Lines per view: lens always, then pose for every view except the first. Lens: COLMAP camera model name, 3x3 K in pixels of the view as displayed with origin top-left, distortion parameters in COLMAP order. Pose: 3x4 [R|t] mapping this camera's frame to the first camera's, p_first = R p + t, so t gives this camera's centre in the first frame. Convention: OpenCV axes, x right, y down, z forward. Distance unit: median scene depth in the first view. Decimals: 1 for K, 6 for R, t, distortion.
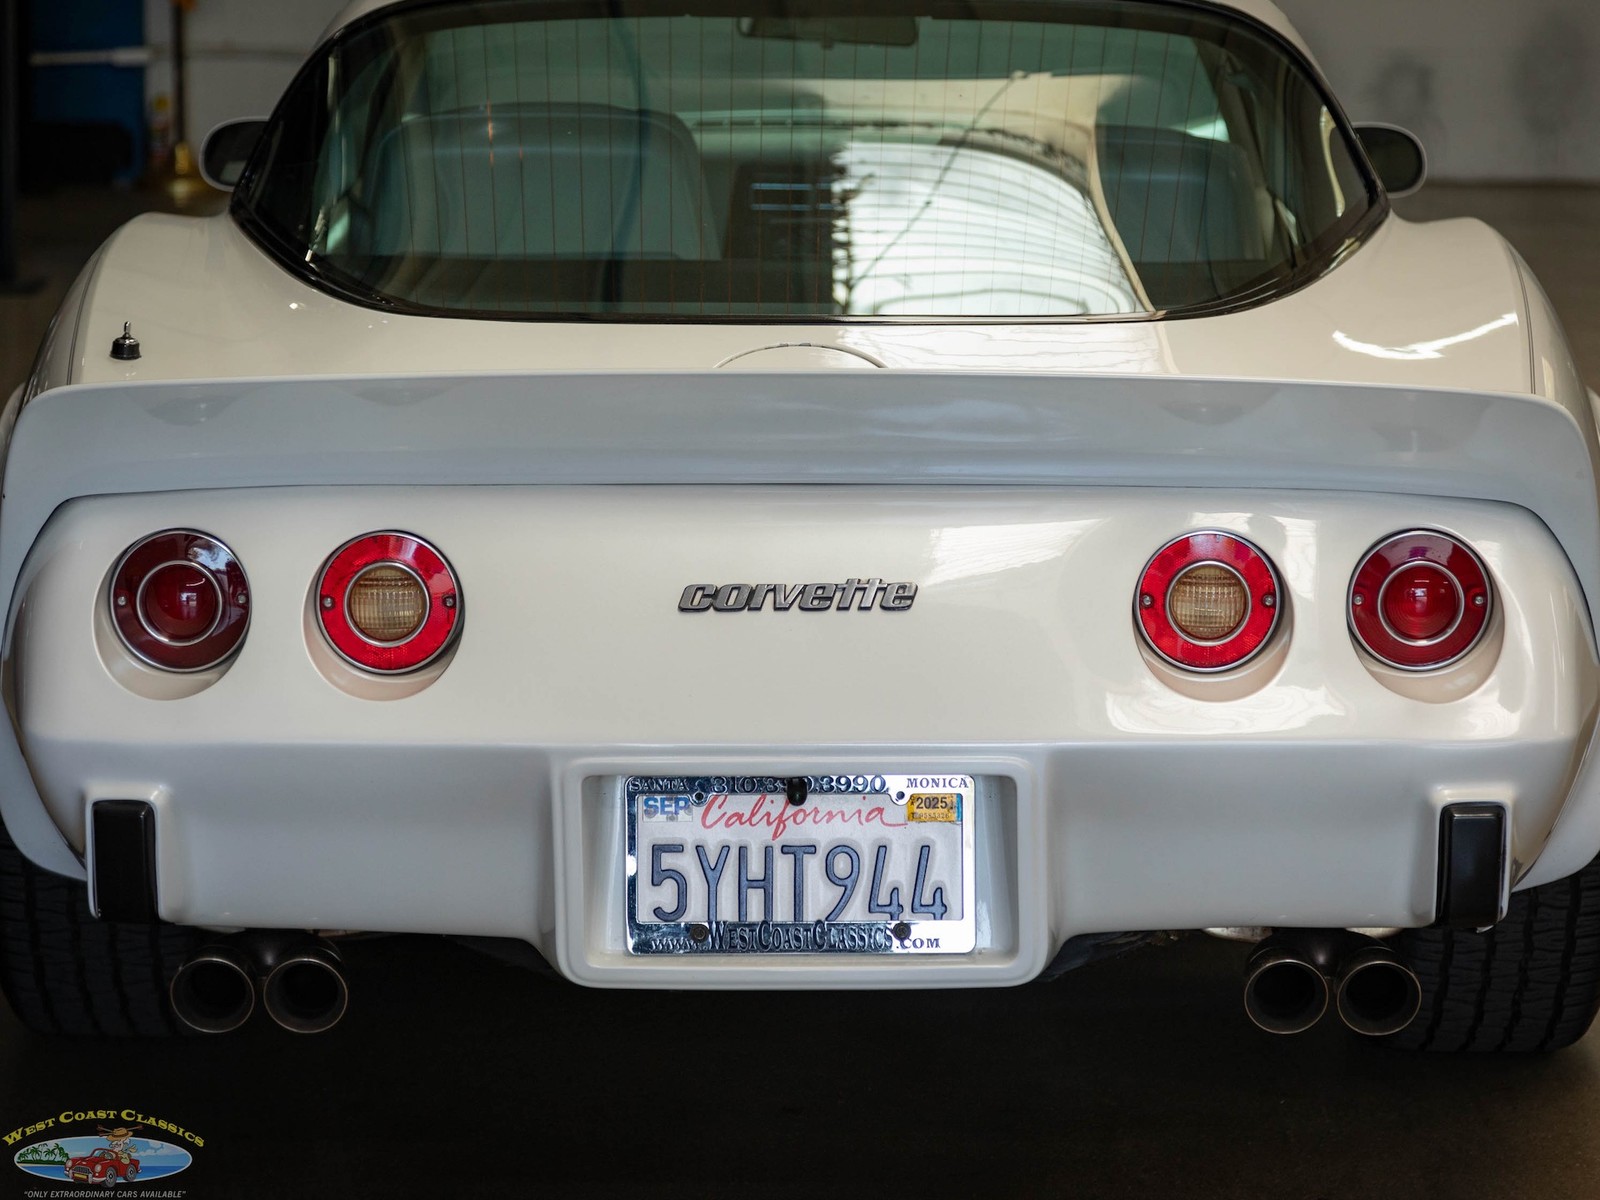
lens RADIAL K [[5391.7, 0, 801.6], [0, 5391.7, 611.8], [0, 0, 1]] dist [0.100900, 0.000000]
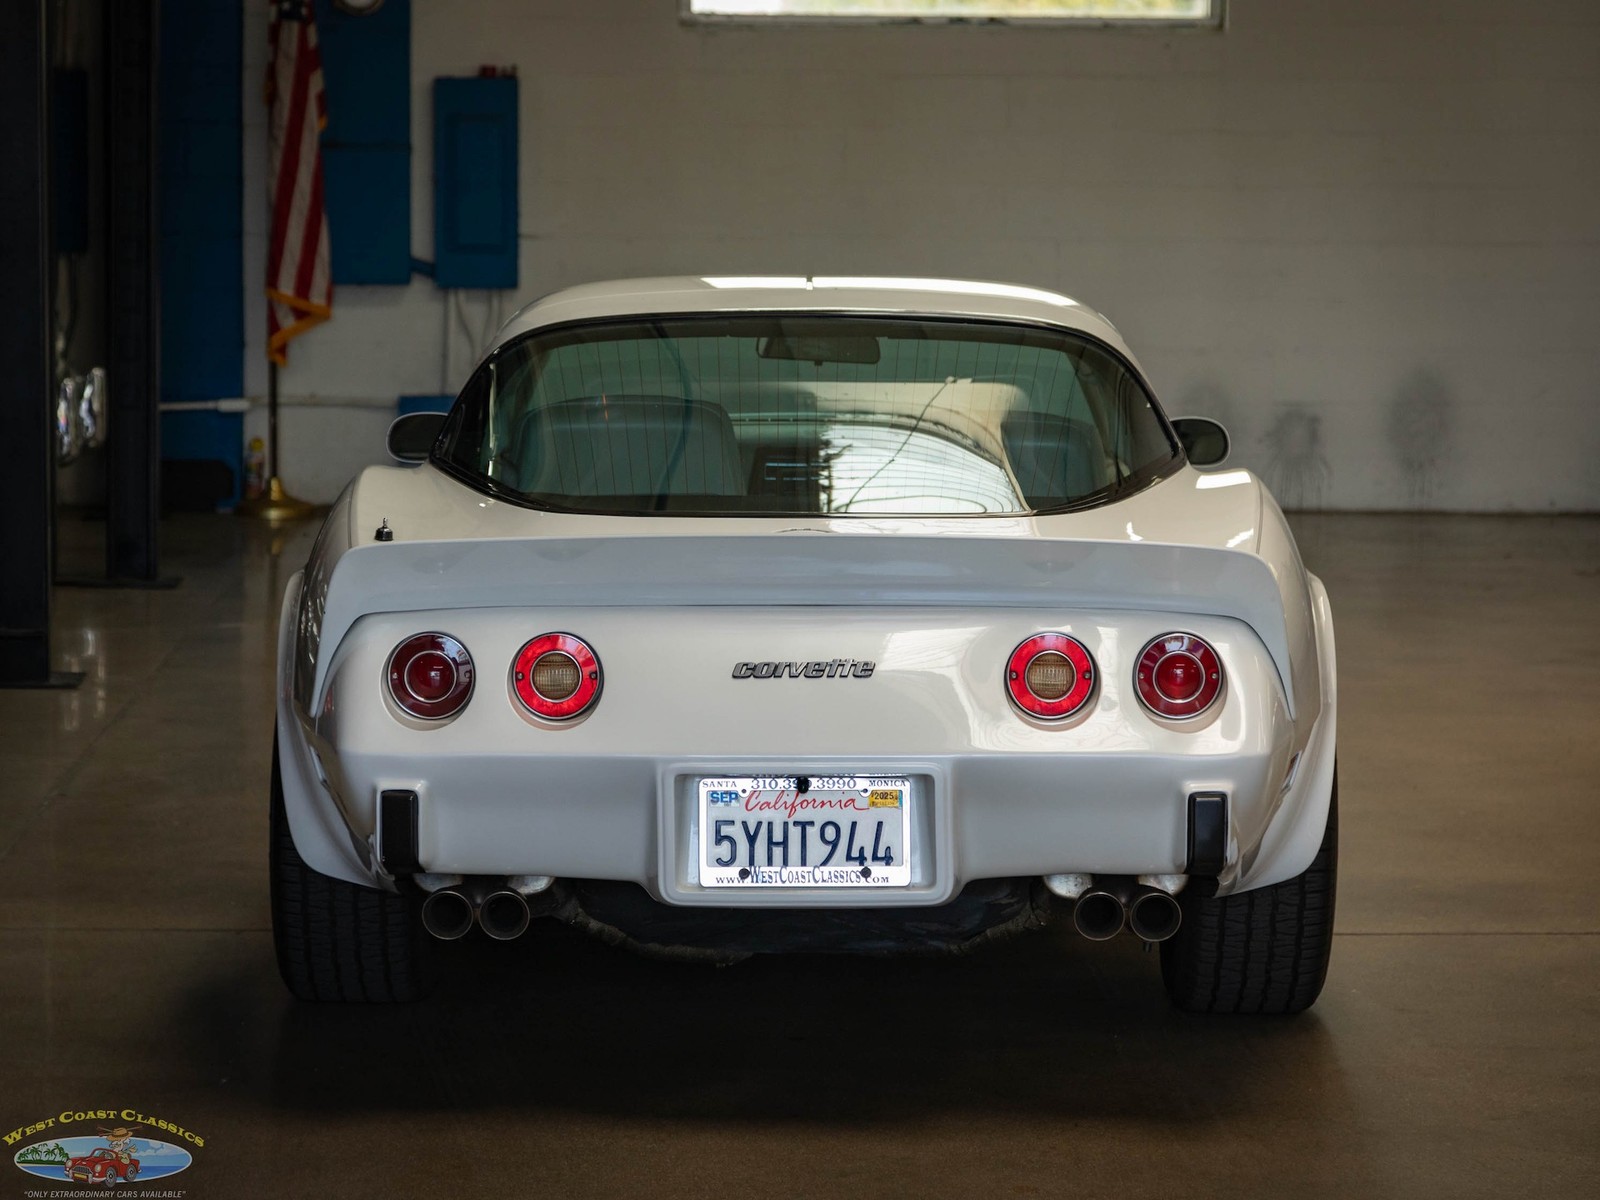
lens RADIAL K [[5391.7, 0, 816.2], [0, 5391.7, 592.8], [0, 0, 1]] dist [0.100900, 0.000000]
pose [[0.999980, -0.000394, 0.006241, -0.007057], [0.000860, 0.997193, -0.074874, 0.097126], [-0.006194, 0.074878, 0.997173, -0.656984]]
